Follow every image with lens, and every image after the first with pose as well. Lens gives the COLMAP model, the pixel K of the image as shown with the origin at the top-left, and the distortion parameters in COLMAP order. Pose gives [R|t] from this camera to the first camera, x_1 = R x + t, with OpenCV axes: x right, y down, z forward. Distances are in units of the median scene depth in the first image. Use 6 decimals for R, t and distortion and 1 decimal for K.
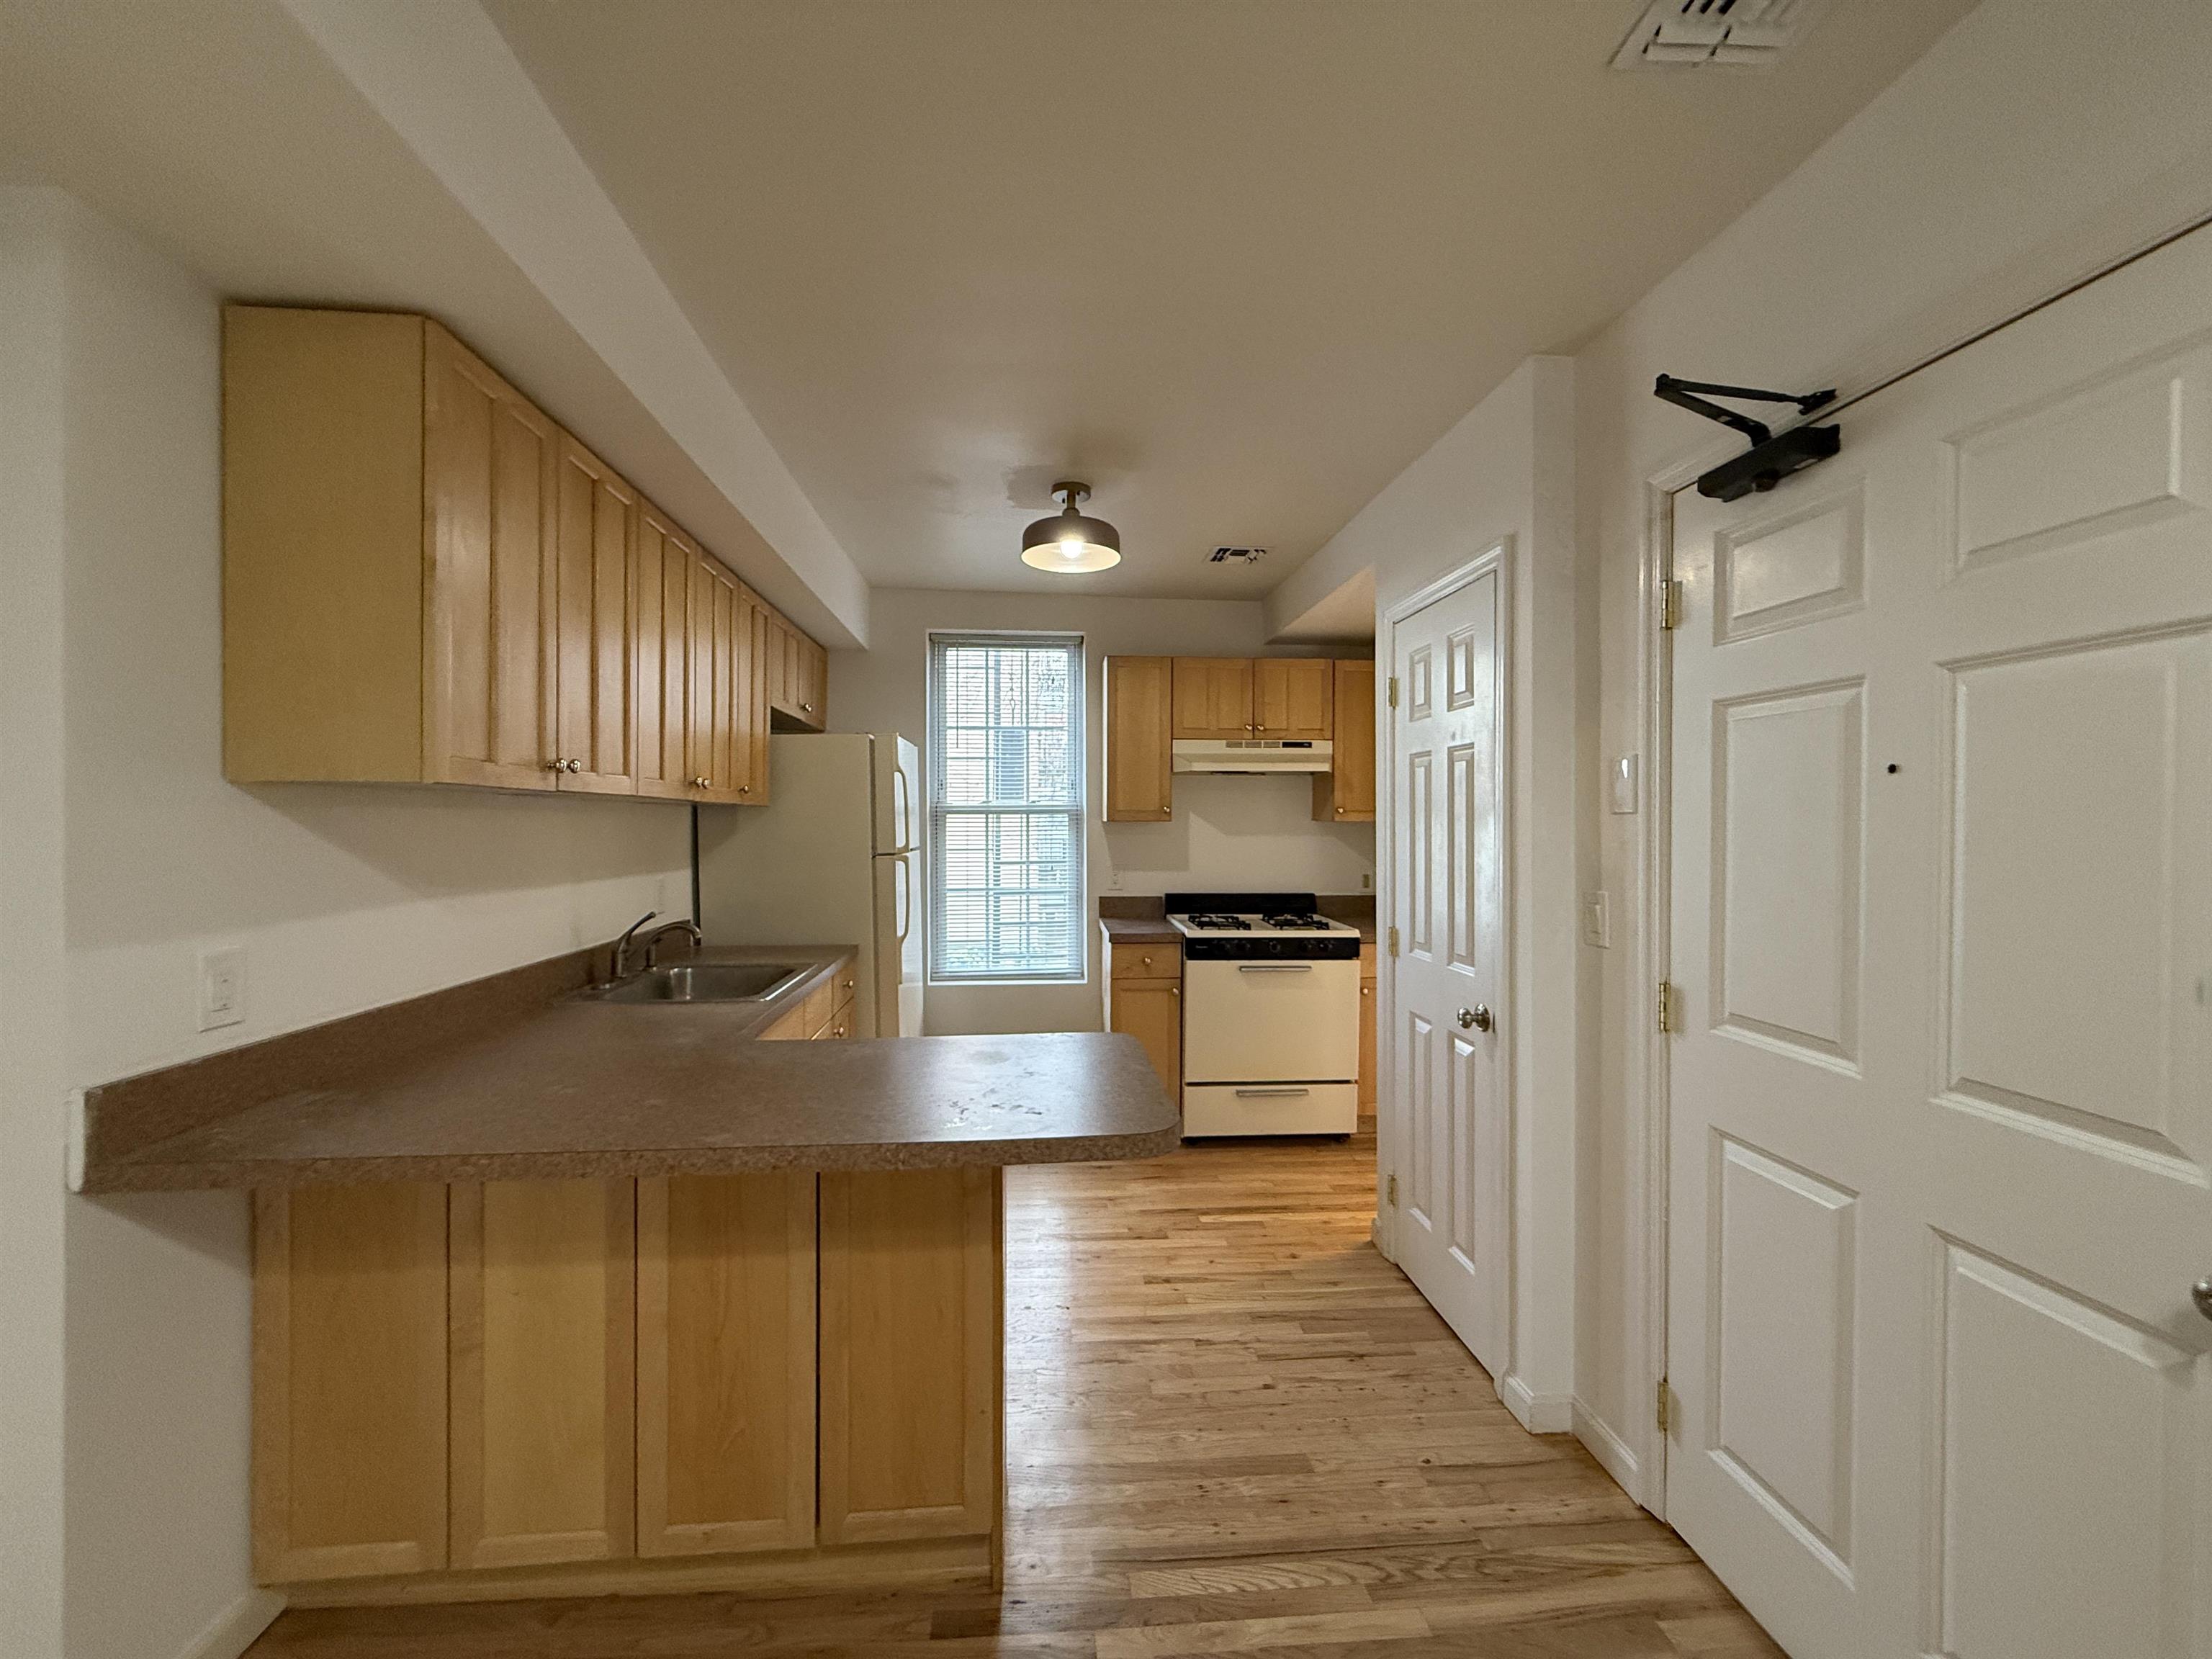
lens RADIAL K [[882.9, 0, 1105.5], [0, 882.9, 829.2], [0, 0, 1]] dist [0.000140, 0.000205]
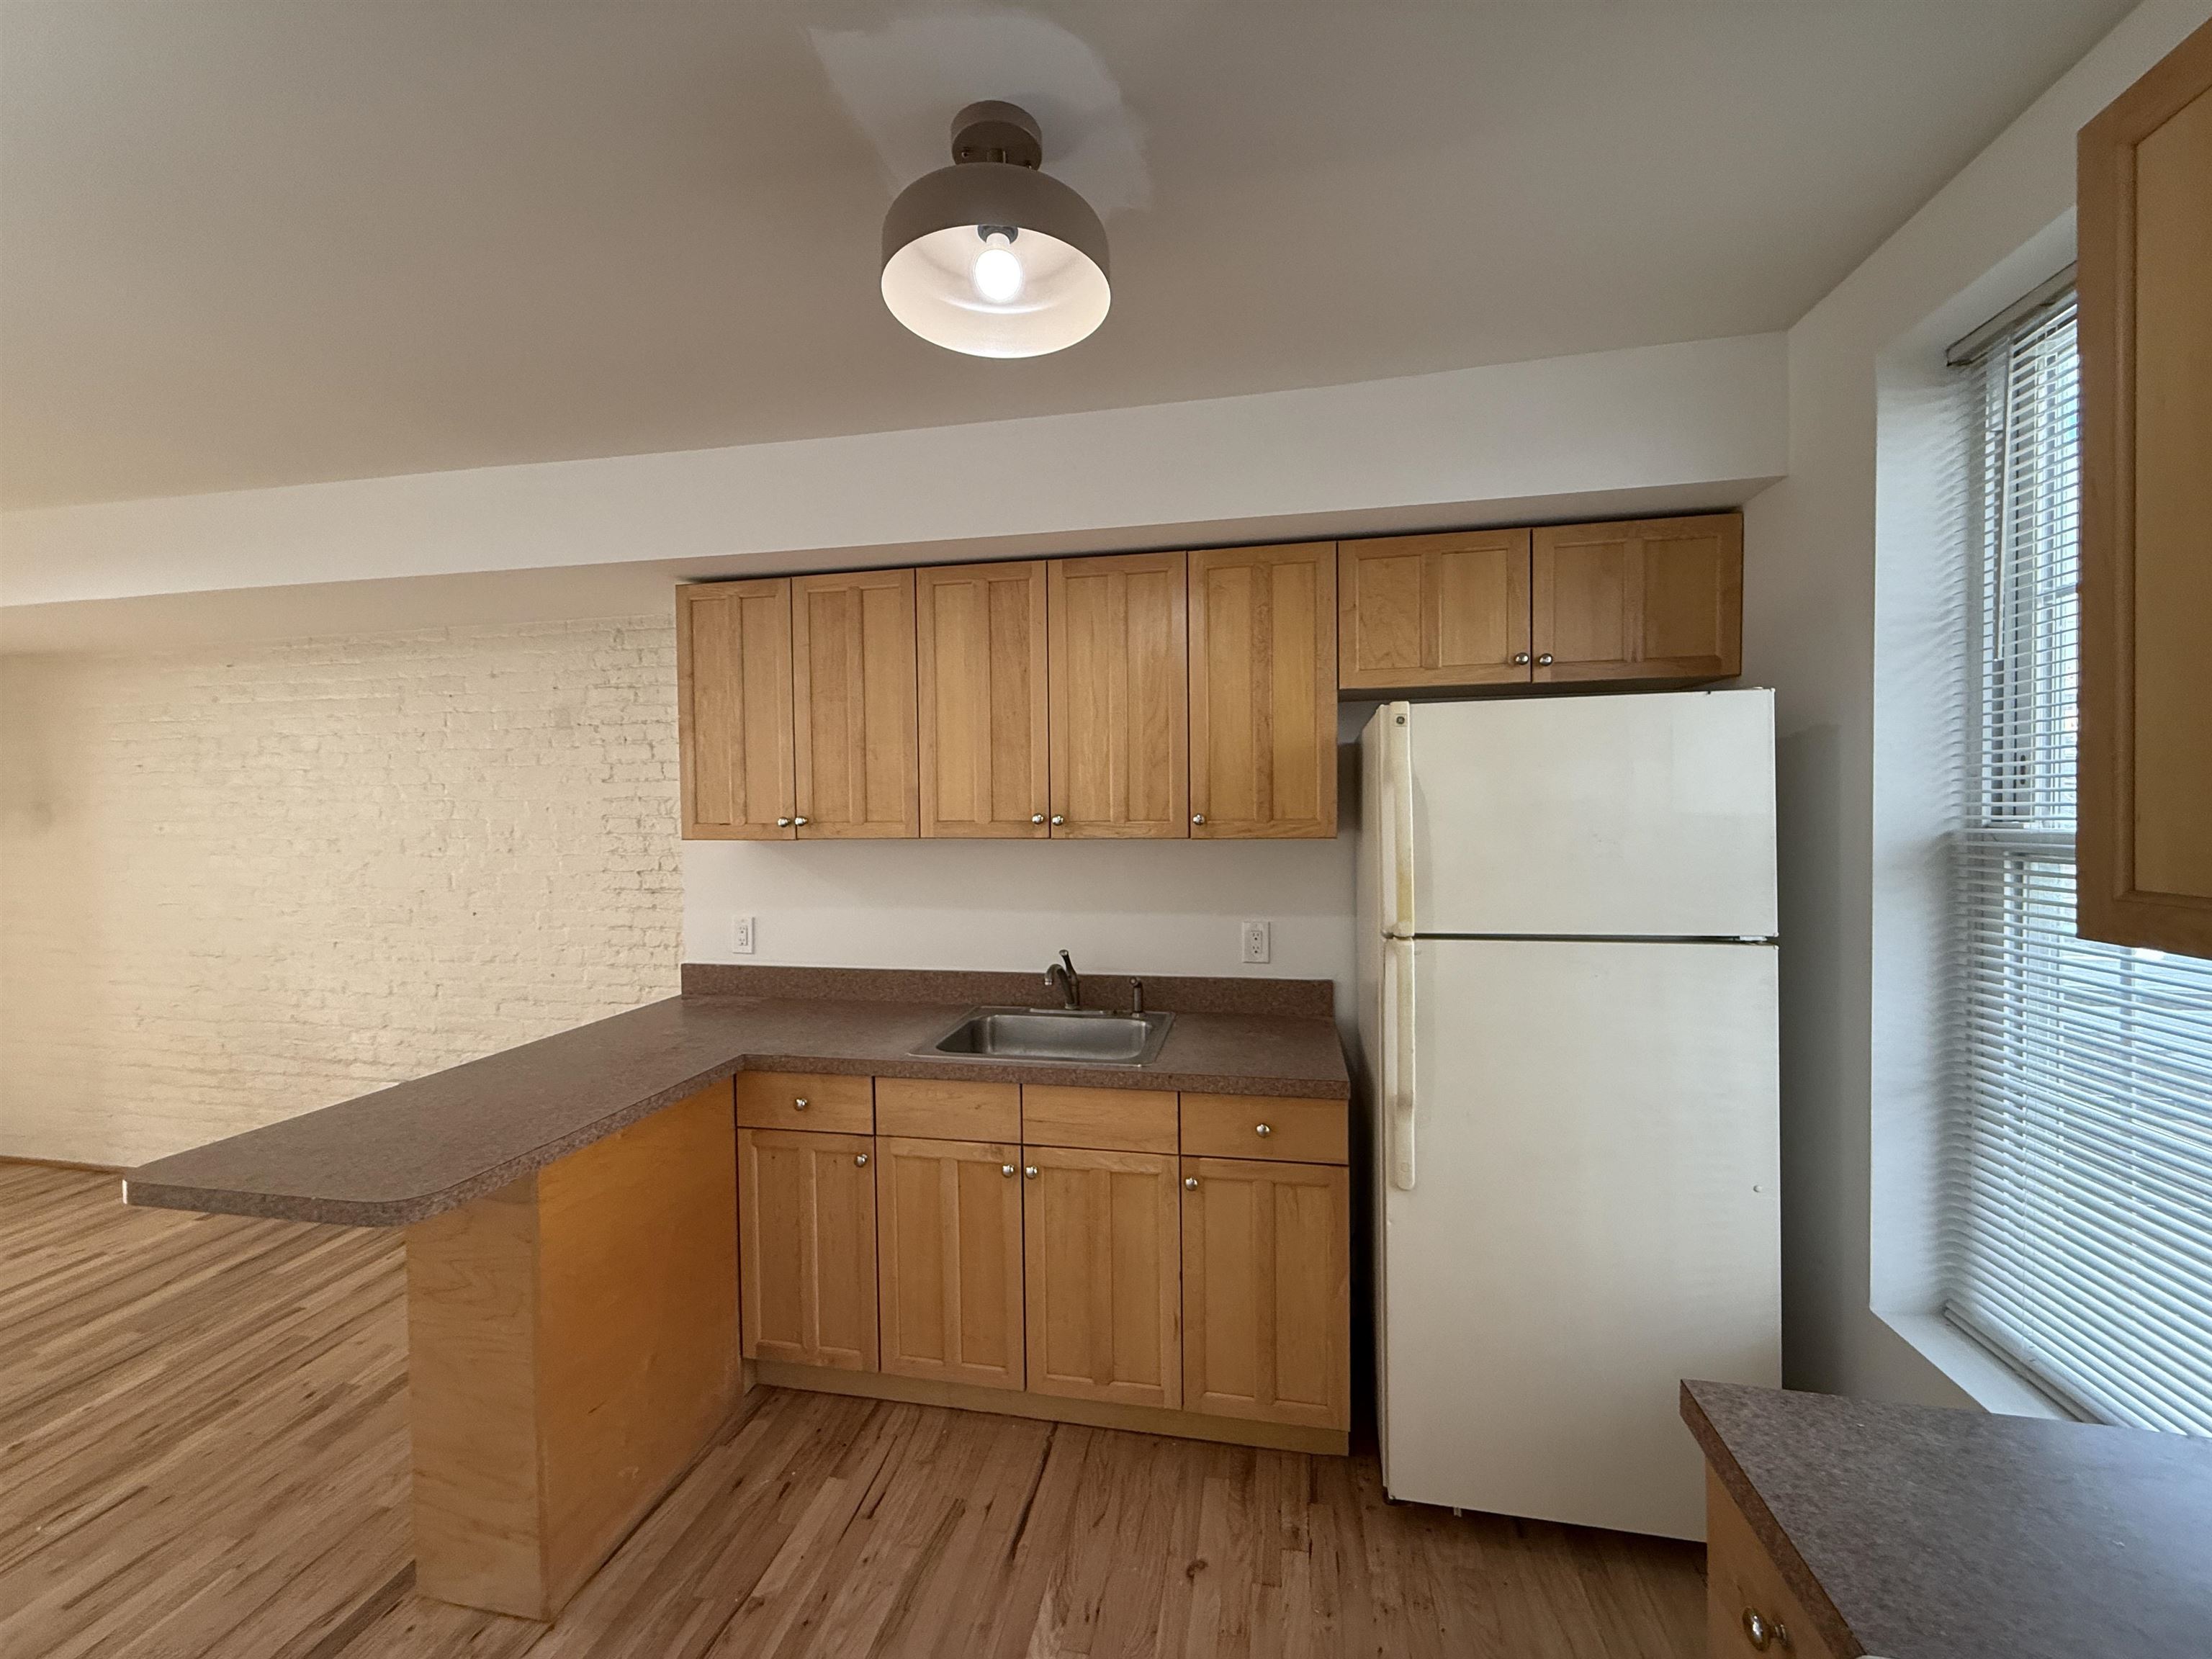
lens RADIAL K [[882.9, 0, 1070.9], [0, 882.9, 810.1], [0, 0, 1]] dist [0.000140, 0.000205]
pose [[-0.283776, 0.017920, -0.958723, 0.339011], [0.006718, 0.999838, 0.016700, -0.060747], [0.958867, -0.001702, -0.283850, 1.031467]]
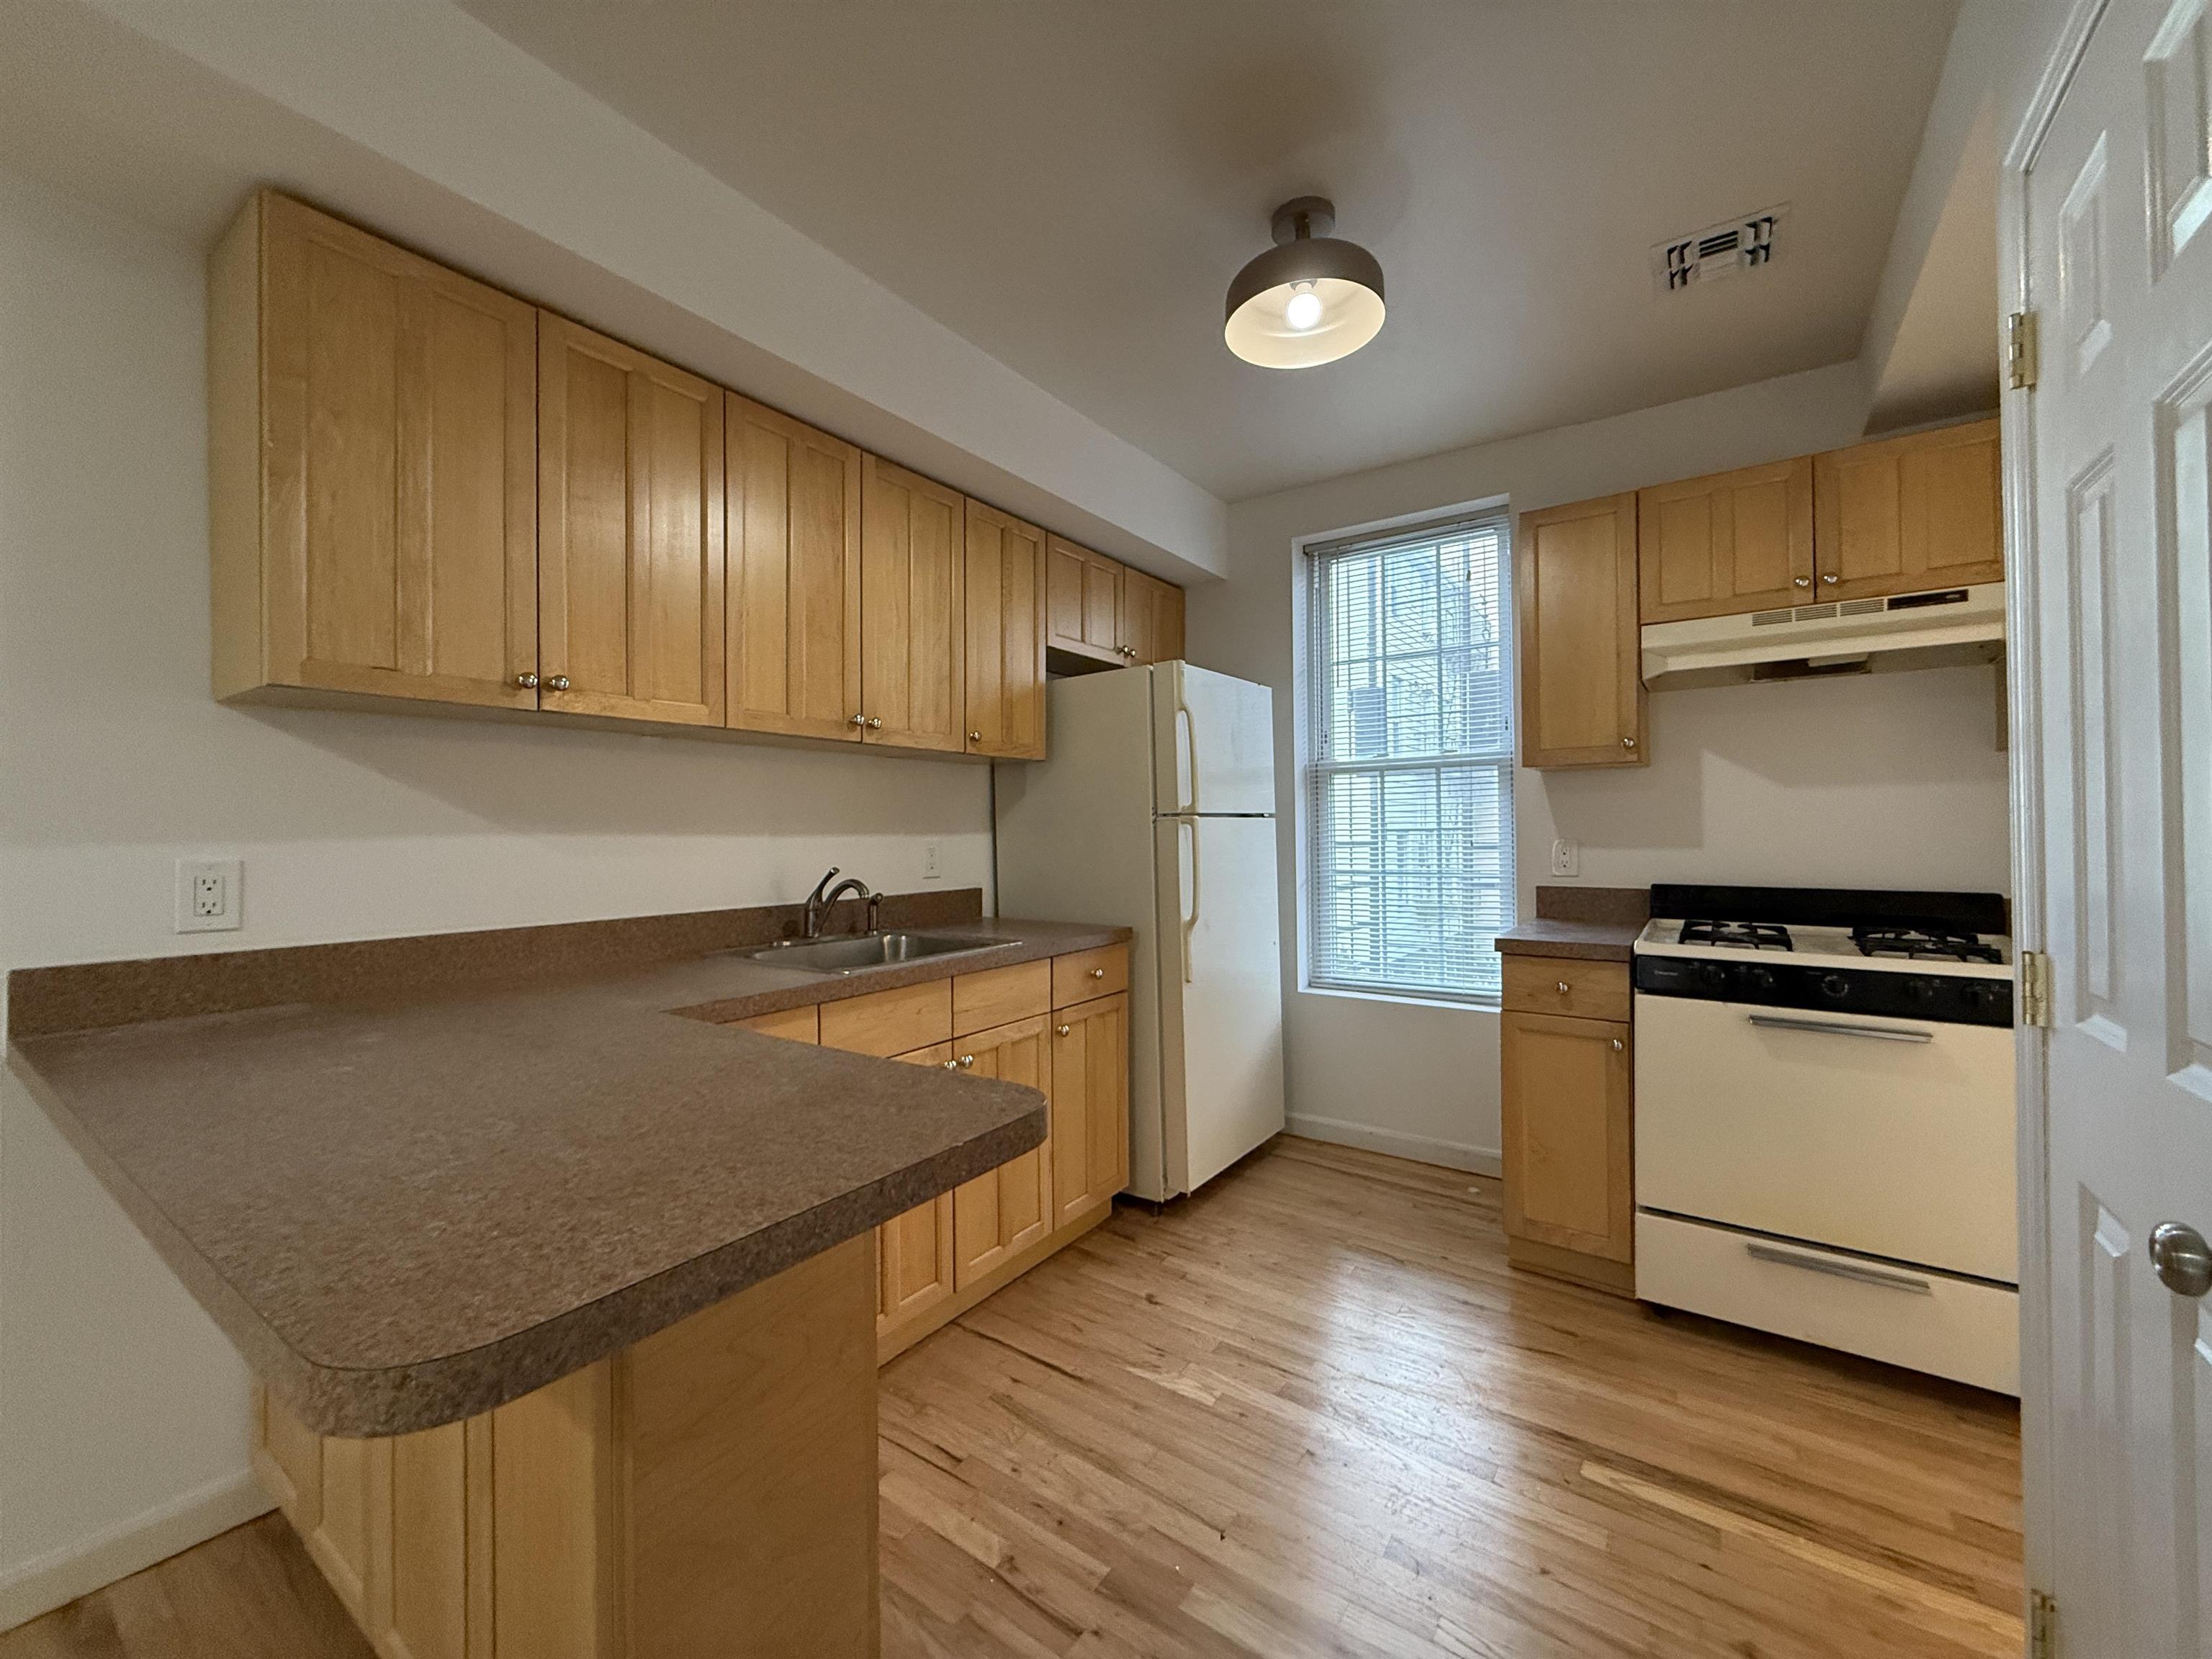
lens RADIAL K [[882.9, 0, 1099.4], [0, 882.9, 827.8], [0, 0, 1]] dist [0.000140, 0.000205]
pose [[0.767610, -0.010334, -0.640834, 0.223849], [0.005766, 0.999941, -0.009219, 0.049771], [0.640891, 0.003382, 0.767624, 0.379542]]
